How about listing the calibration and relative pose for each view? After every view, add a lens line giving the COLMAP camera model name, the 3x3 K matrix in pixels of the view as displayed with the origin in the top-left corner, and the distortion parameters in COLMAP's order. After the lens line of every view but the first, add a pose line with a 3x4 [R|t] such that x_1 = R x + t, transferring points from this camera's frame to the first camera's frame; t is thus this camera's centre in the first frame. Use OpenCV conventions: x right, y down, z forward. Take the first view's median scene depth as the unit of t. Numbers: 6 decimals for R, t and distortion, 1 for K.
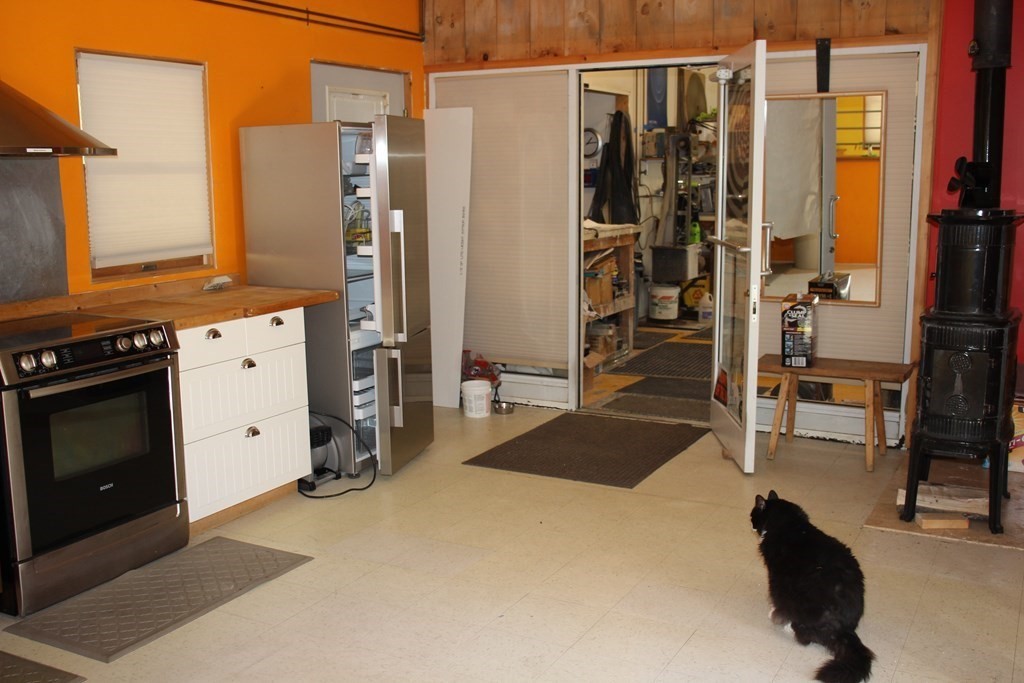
lens RADIAL K [[1032.6, 0, 512.0], [0, 1032.6, 341.5], [0, 0, 1]] dist [-0.108750, 0.180142]
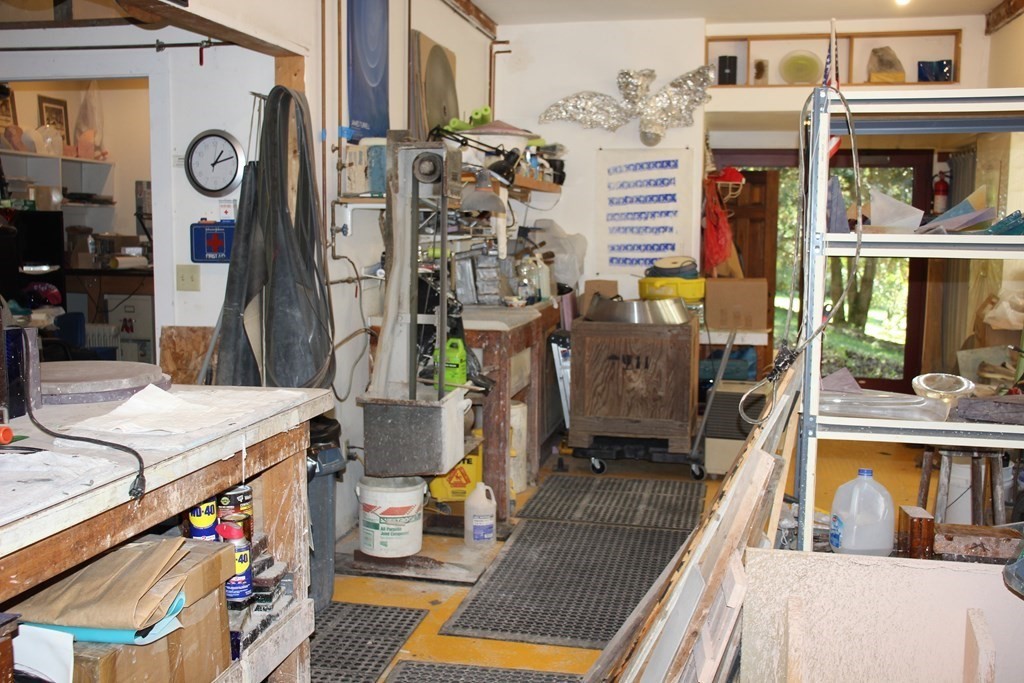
lens RADIAL K [[1032.6, 0, 512.0], [0, 1032.6, 341.5], [0, 0, 1]] dist [-0.108750, 0.180142]
pose [[0.962175, -0.013883, 0.272077, 0.077114], [0.028067, 0.998438, -0.048310, -0.091987], [-0.270981, 0.054119, 0.961062, 0.550377]]
